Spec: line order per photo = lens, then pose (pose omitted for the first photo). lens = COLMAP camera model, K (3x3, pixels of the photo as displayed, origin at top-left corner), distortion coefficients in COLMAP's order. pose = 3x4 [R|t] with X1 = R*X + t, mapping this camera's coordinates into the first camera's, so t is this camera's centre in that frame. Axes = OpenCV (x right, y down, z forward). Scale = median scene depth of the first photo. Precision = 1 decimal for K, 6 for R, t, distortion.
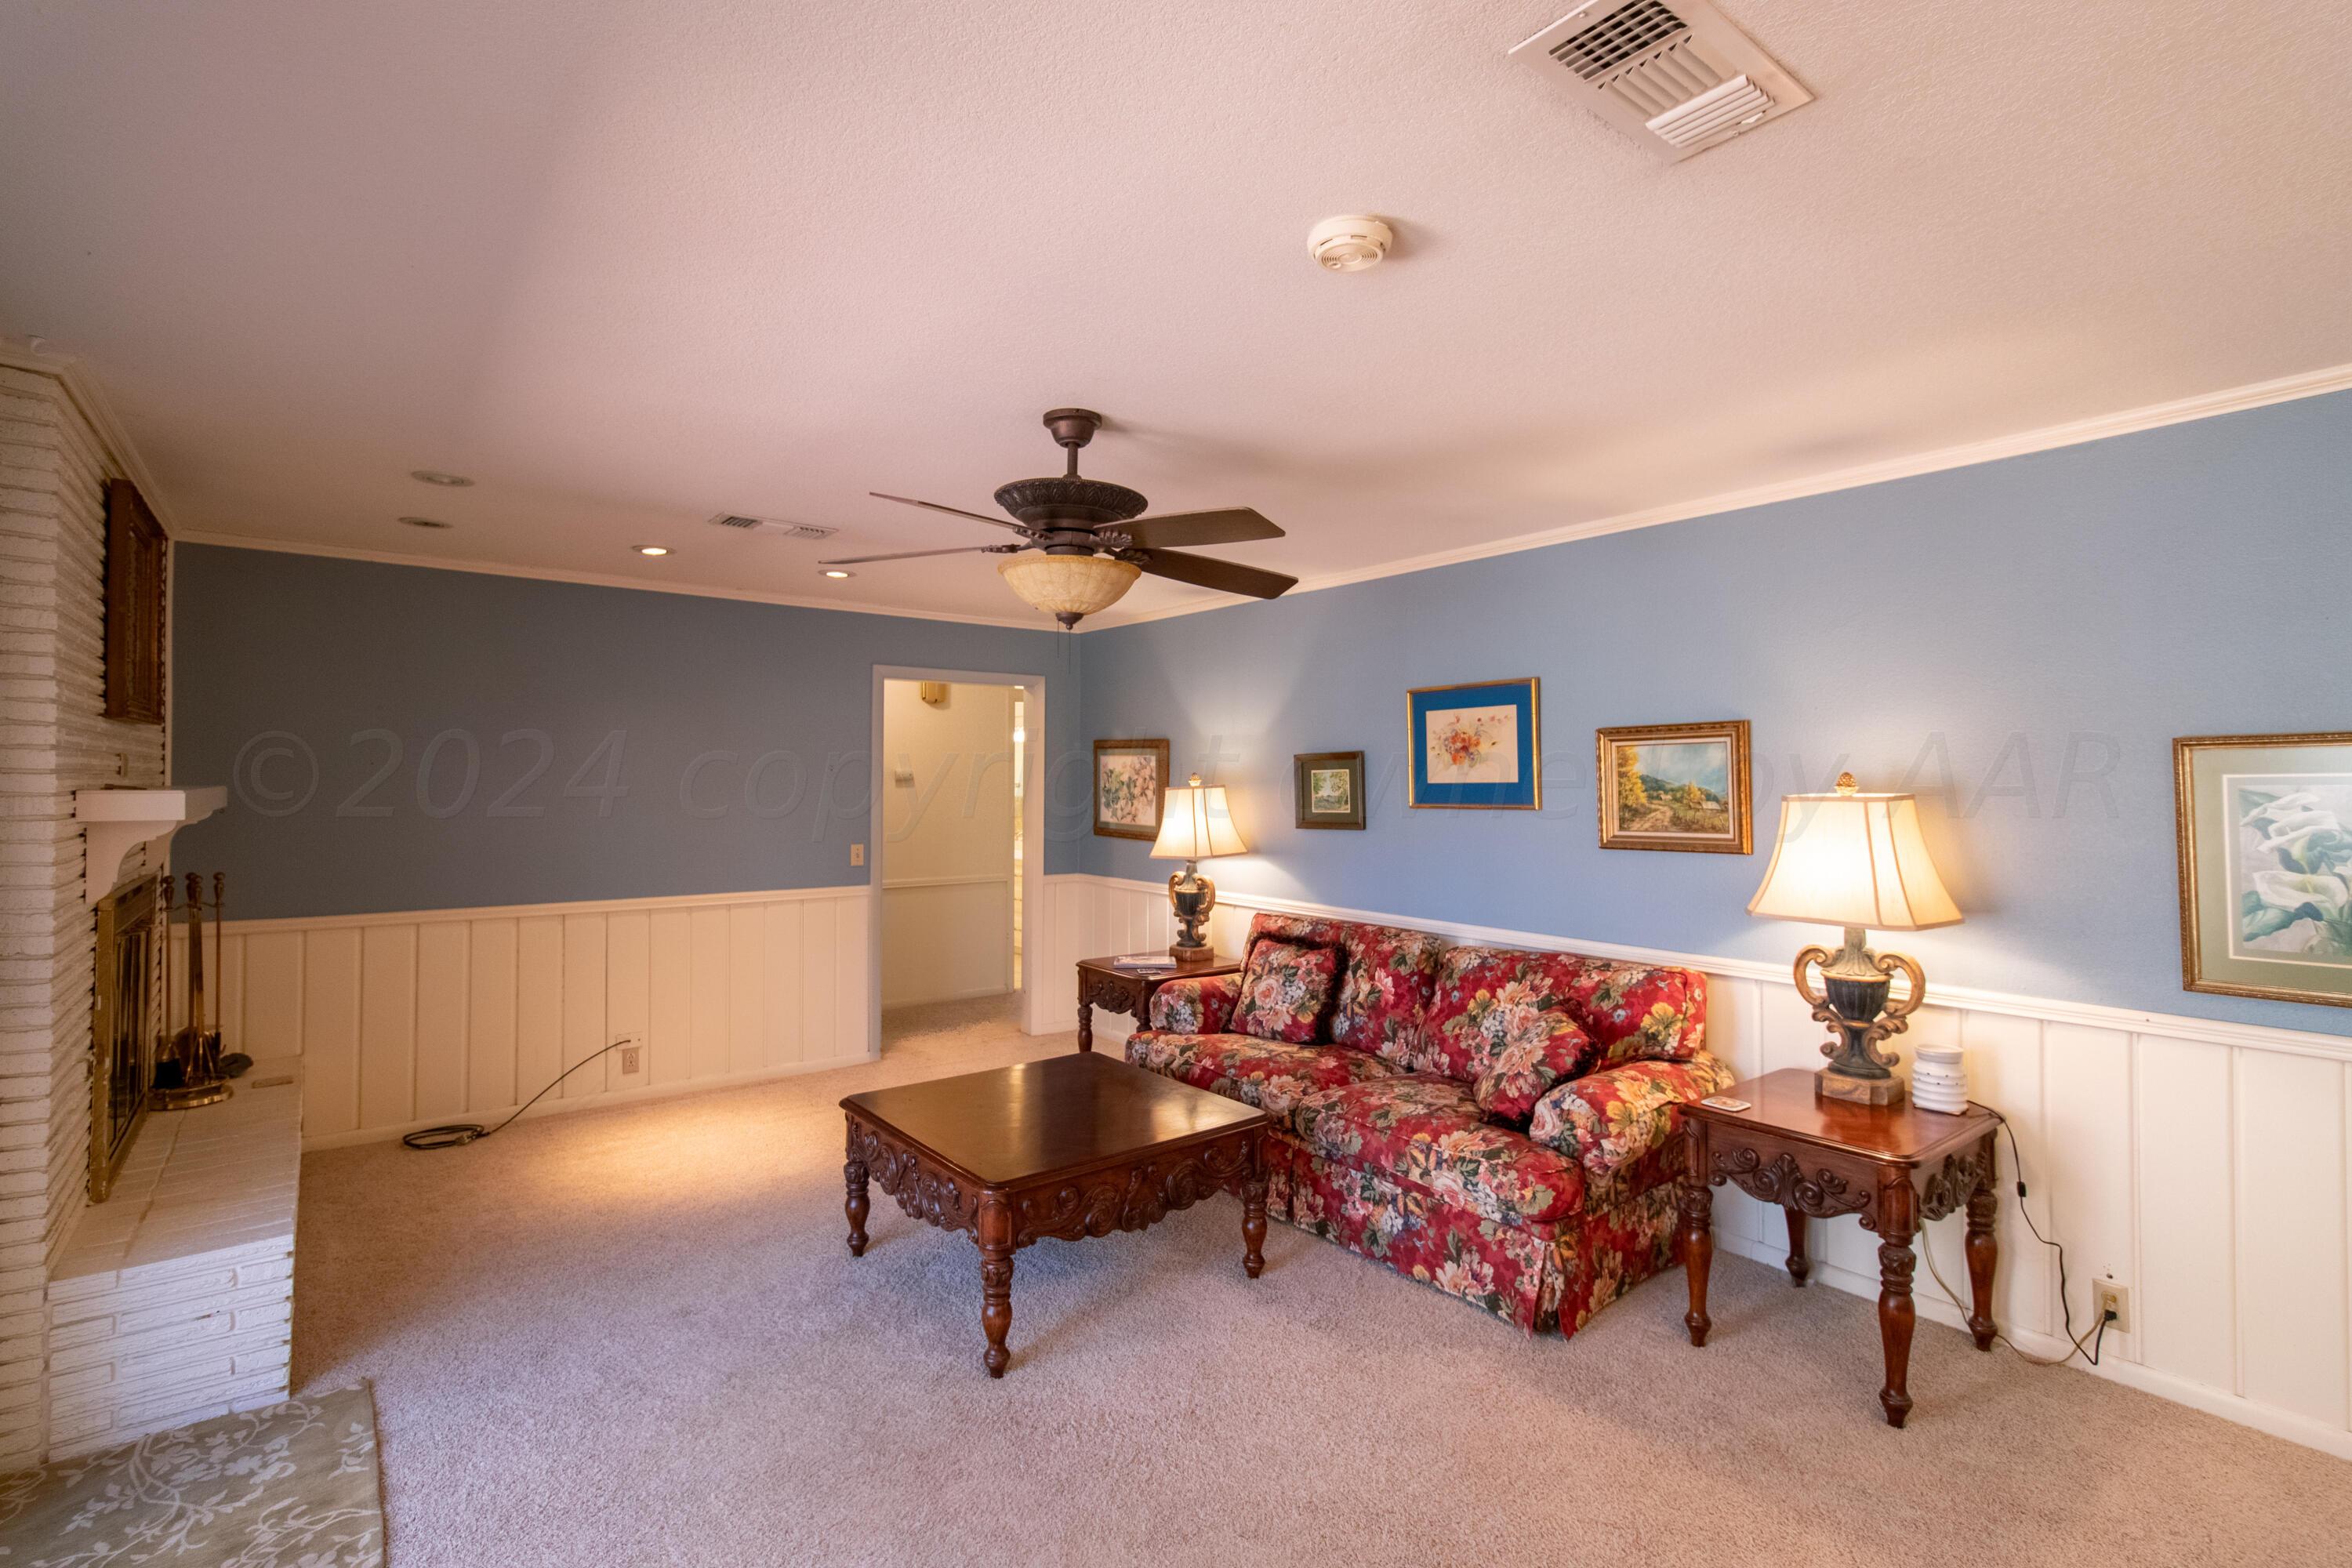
lens RADIAL K [[1093.1, 0, 1176.0], [0, 1093.1, 784.0], [0, 0, 1]] dist [-0.001750, -0.000258]
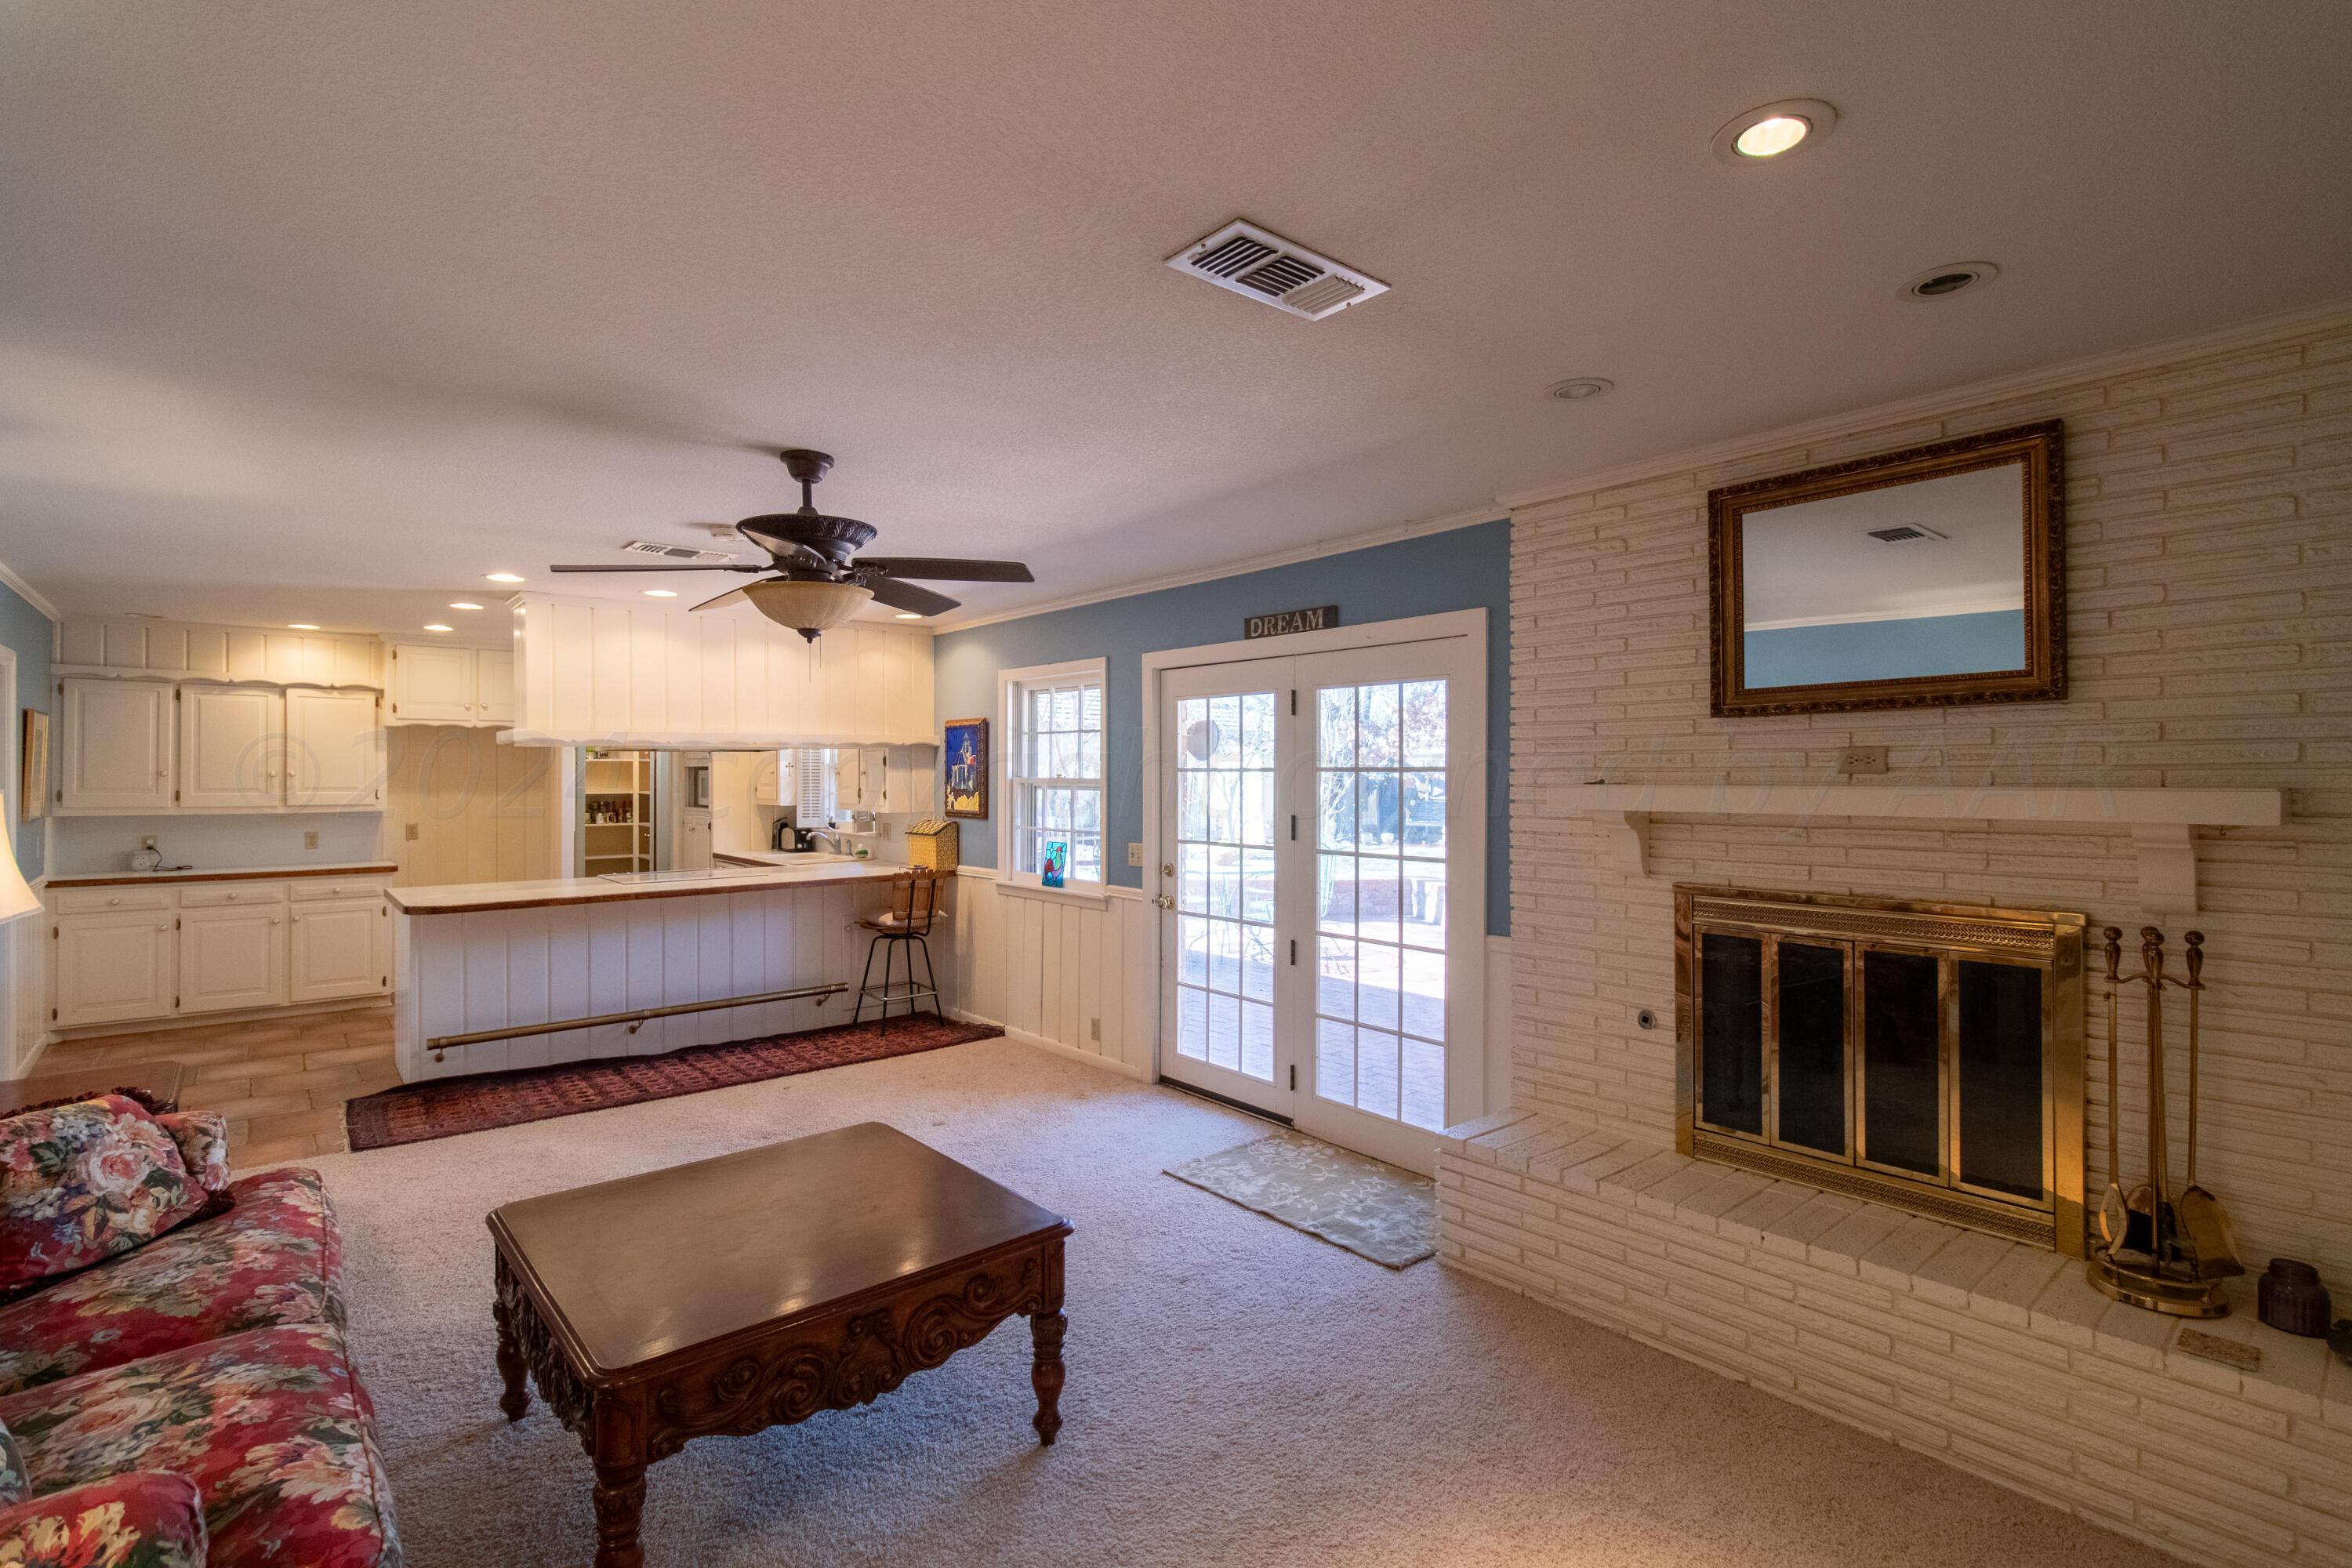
lens RADIAL K [[1093.5, 0, 1176.0], [0, 1093.5, 784.0], [0, 0, 1]] dist [-0.000136, 0.000011]
pose [[-0.999014, -0.001688, -0.044361, -0.359634], [-0.002298, 0.999904, 0.013696, -0.009233], [0.044333, 0.013784, -0.998922, 1.810062]]
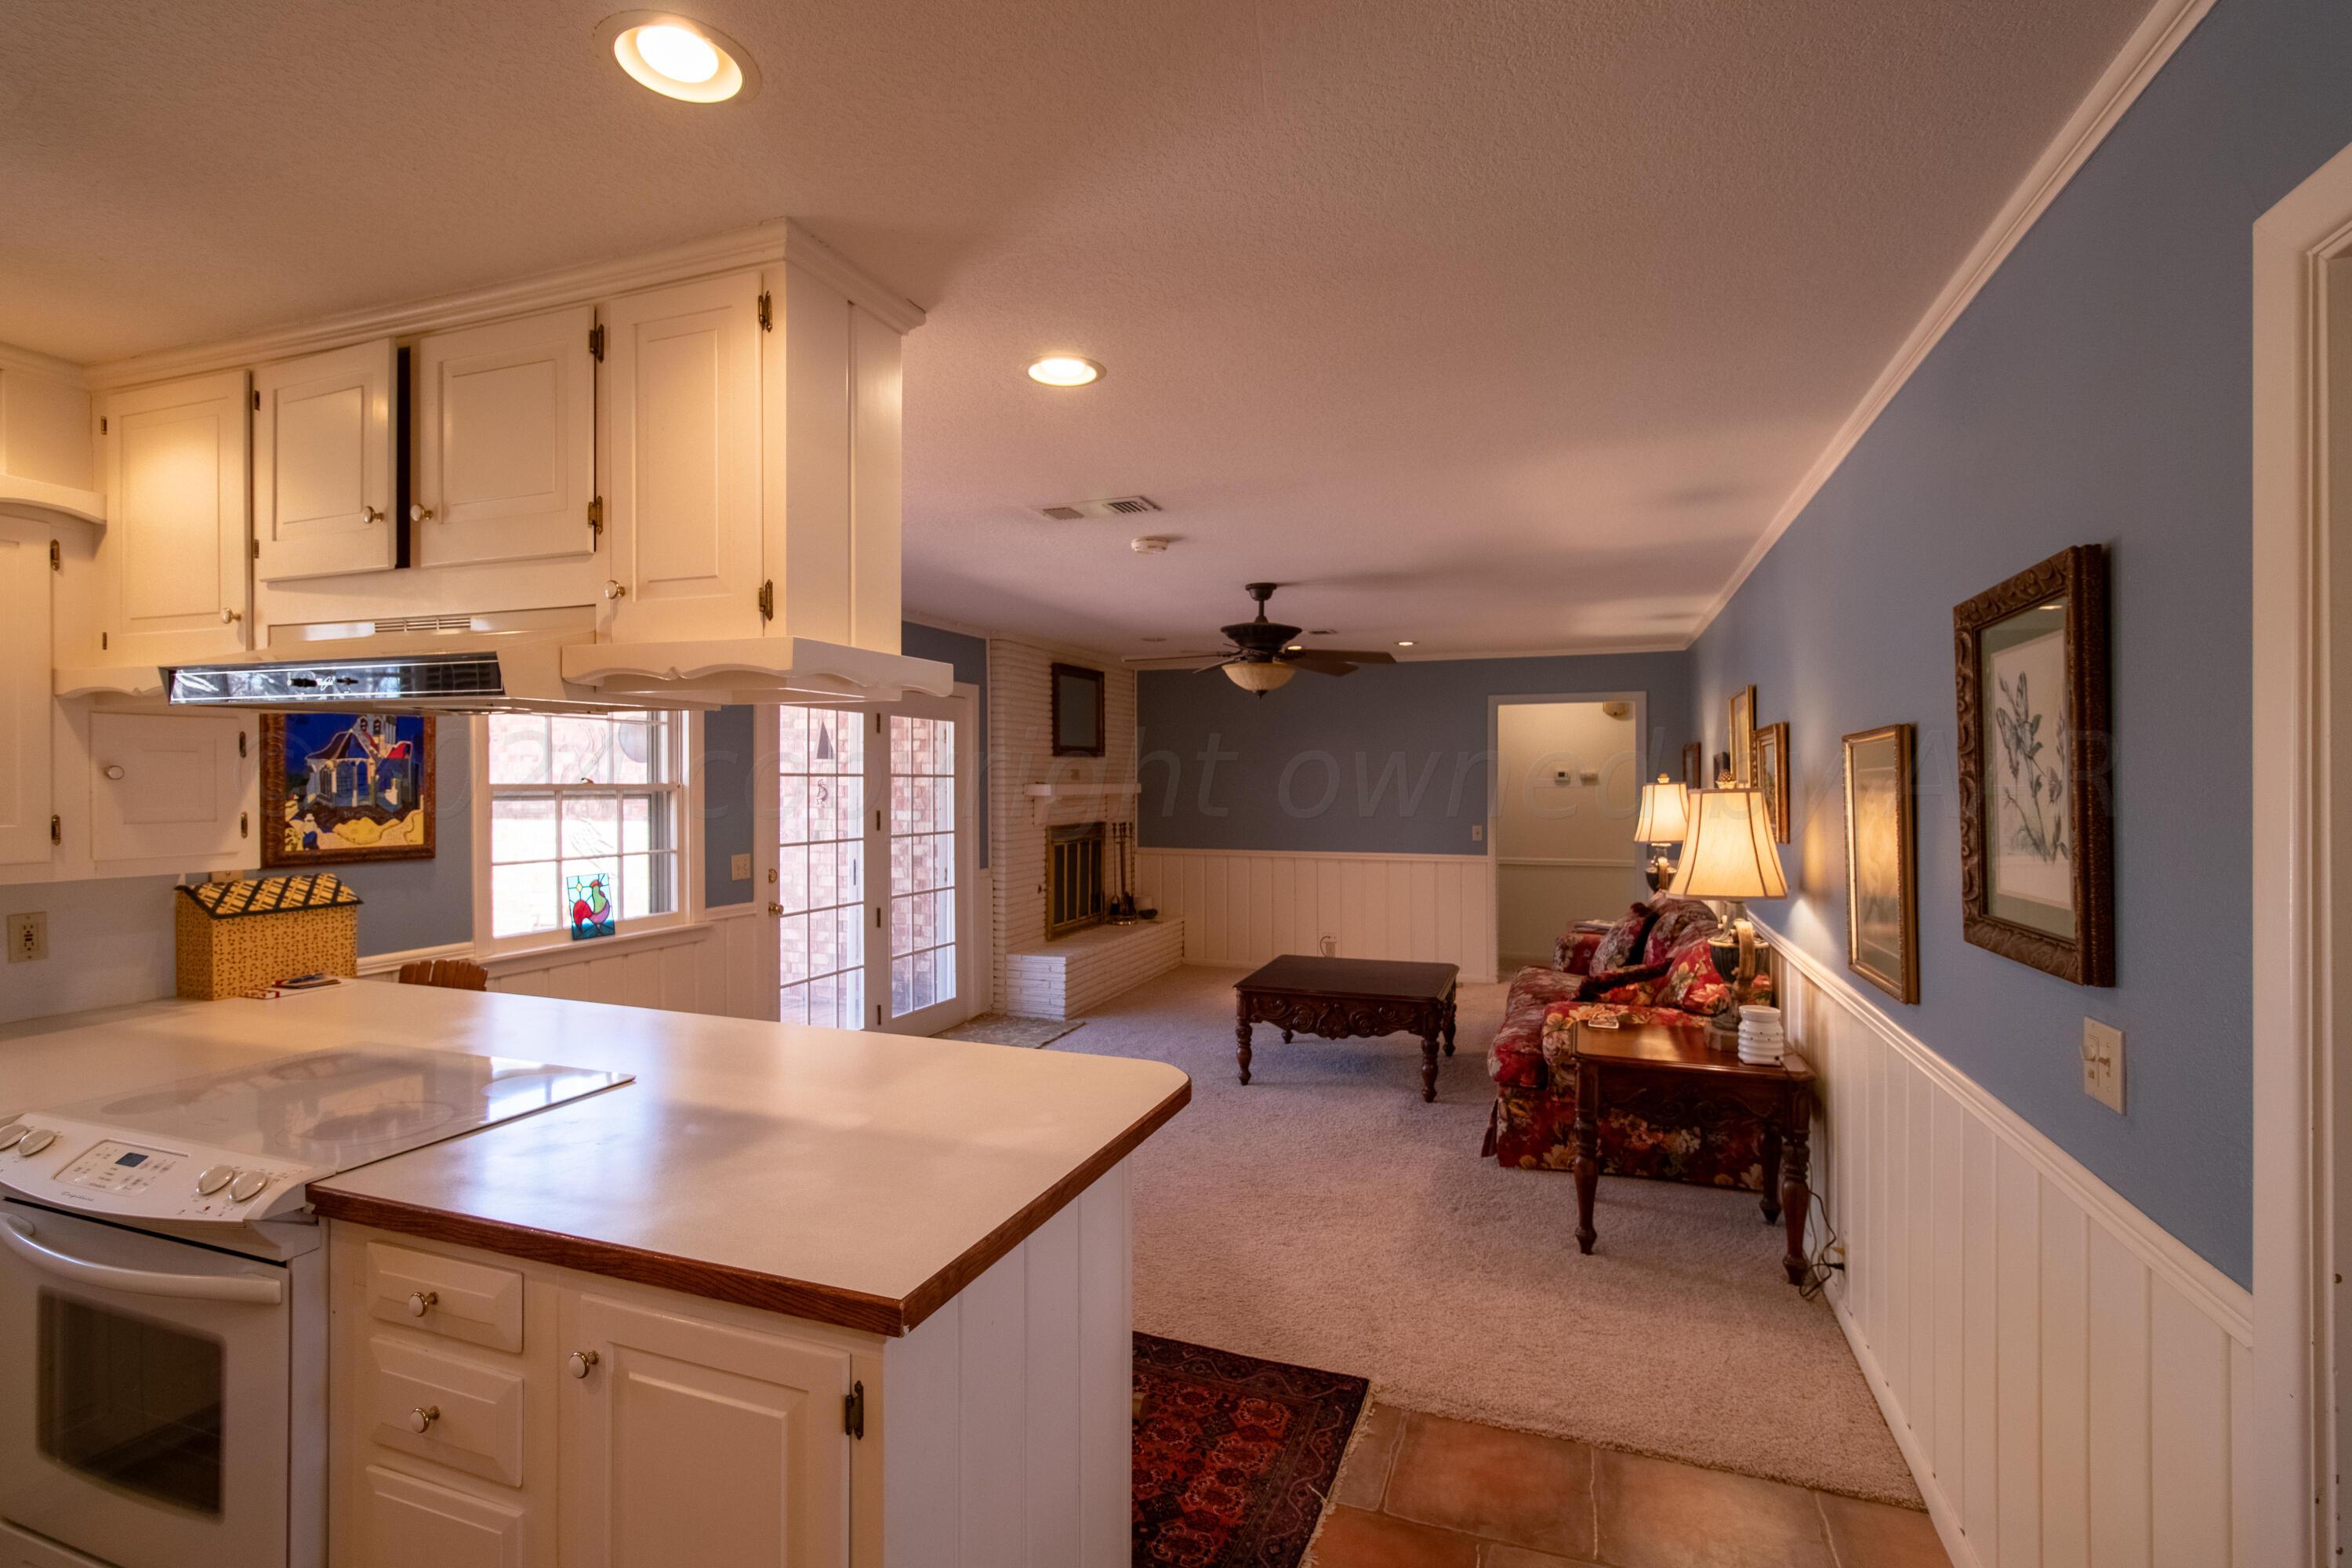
lens RADIAL K [[1093.5, 0, 1176.0], [0, 1093.5, 784.0], [0, 0, 1]] dist [-0.000136, 0.000011]
pose [[0.525152, -0.003505, -0.851002, 1.207865], [0.000882, 0.999993, -0.003575, 0.012182], [0.851008, 0.001127, 0.525151, -0.102741]]
